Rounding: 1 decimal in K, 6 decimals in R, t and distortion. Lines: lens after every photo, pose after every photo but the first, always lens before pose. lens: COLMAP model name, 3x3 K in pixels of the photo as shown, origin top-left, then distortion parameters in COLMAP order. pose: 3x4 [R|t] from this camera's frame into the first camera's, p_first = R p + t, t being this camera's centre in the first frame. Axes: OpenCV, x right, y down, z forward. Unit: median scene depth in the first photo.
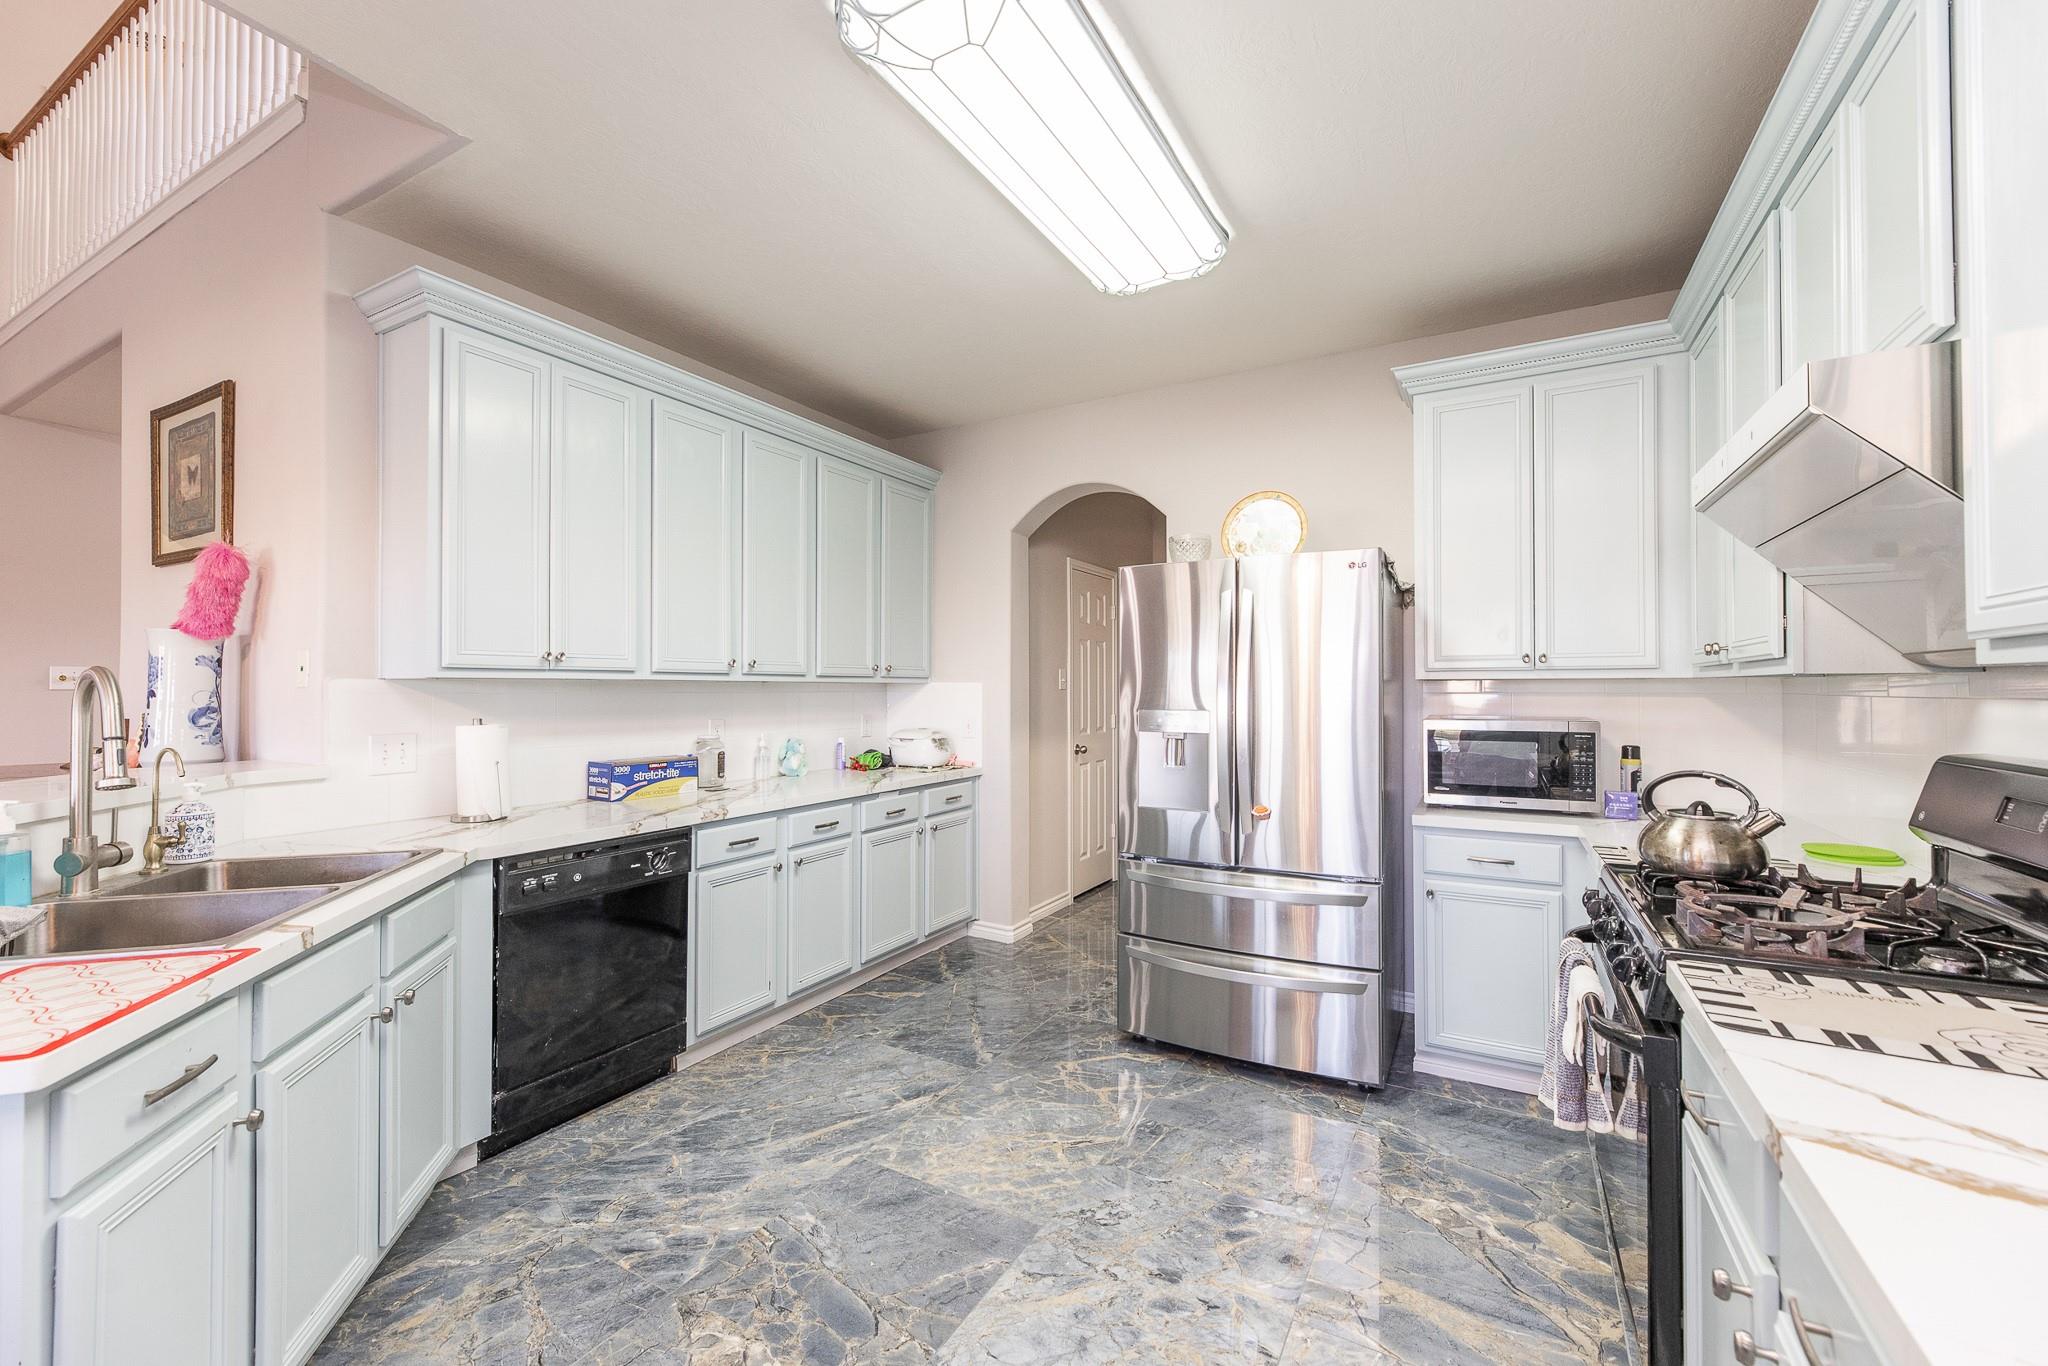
lens RADIAL K [[820.6, 0, 1038.6], [0, 820.6, 685.9], [0, 0, 1]] dist [0.003361, -0.000723]
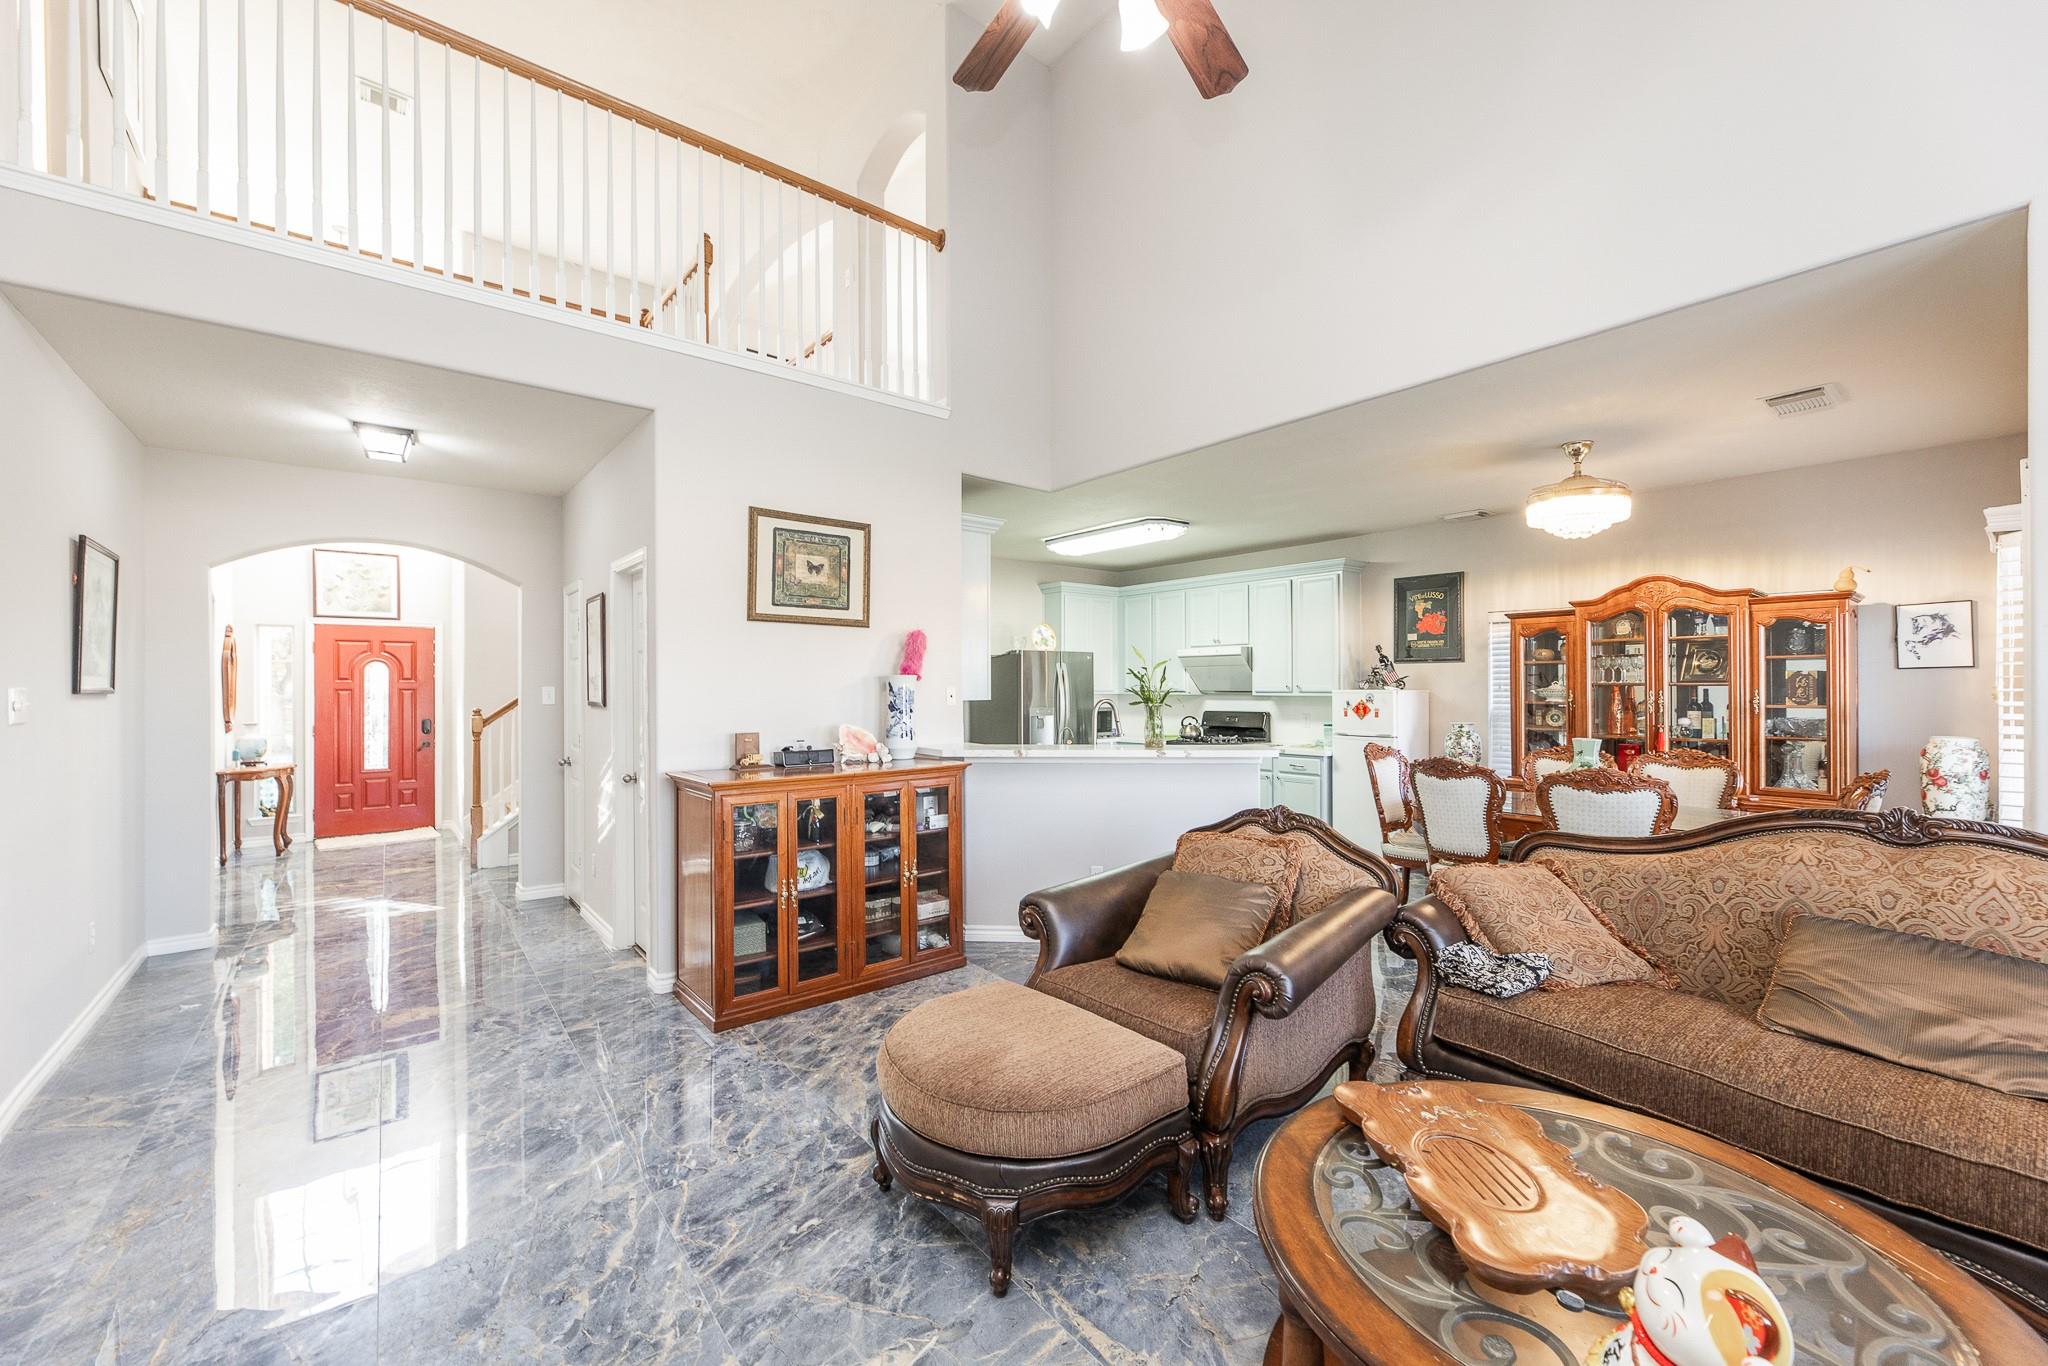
lens RADIAL K [[820.6, 0, 1035.5], [0, 820.6, 681.6], [0, 0, 1]] dist [0.003361, -0.000723]
pose [[0.374193, 0.004562, 0.927340, -3.472292], [-0.001290, 0.999989, -0.004399, -0.062724], [-0.927350, 0.000449, 0.374195, 0.068016]]
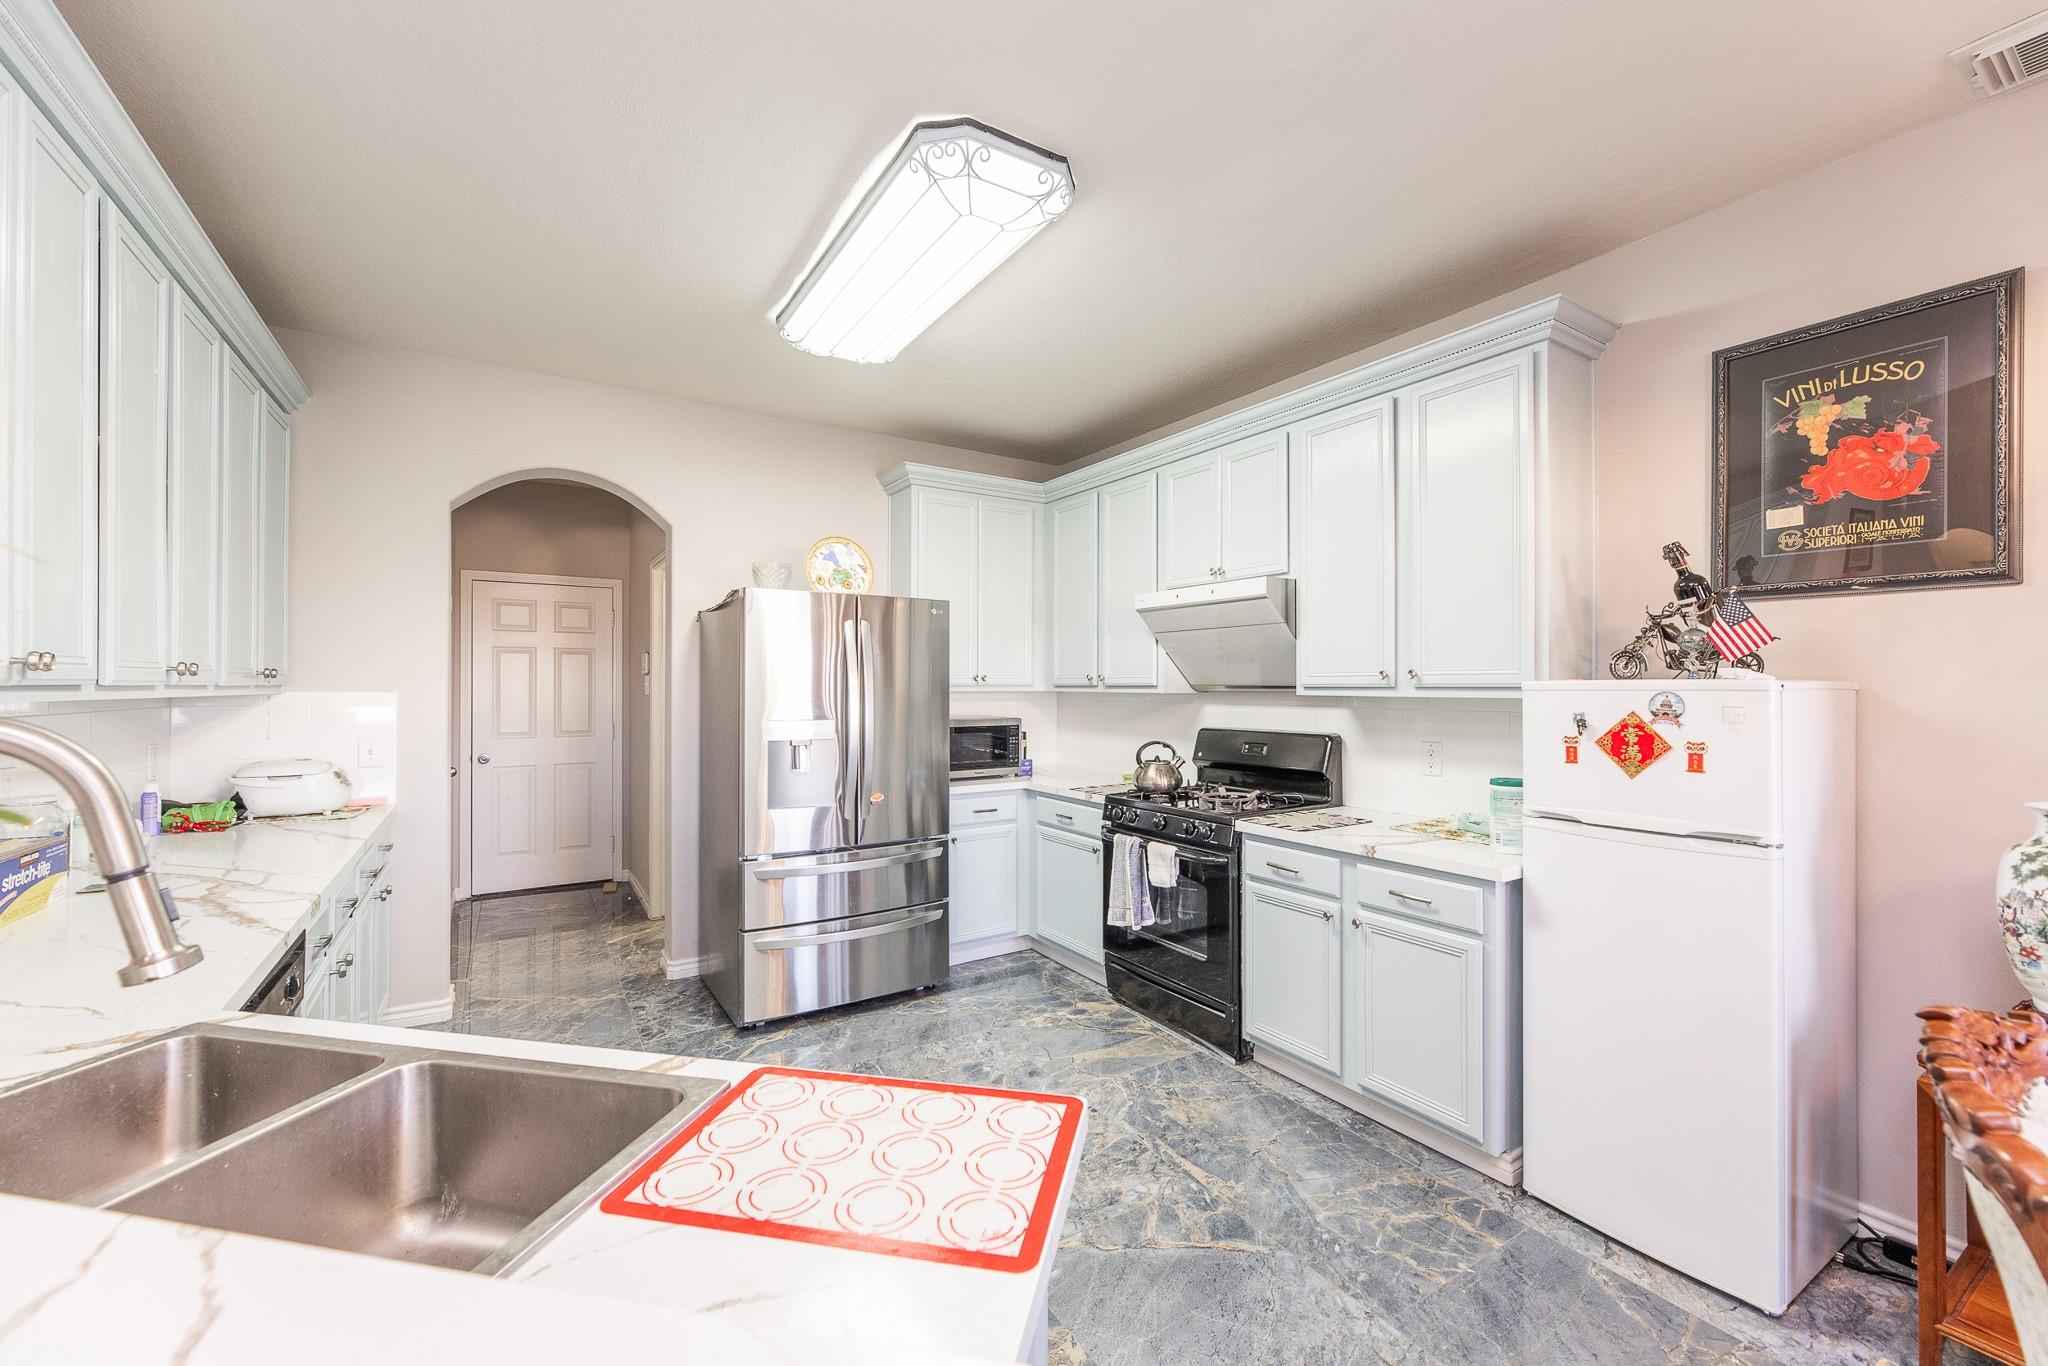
lens RADIAL K [[820.6, 0, 1036.3], [0, 820.6, 680.0], [0, 0, 1]] dist [0.003361, -0.000723]
pose [[0.469726, 0.006839, 0.882786, -1.061505], [-0.005369, 0.999974, -0.004890, -0.035185], [-0.882796, -0.002443, 0.469750, 0.270208]]
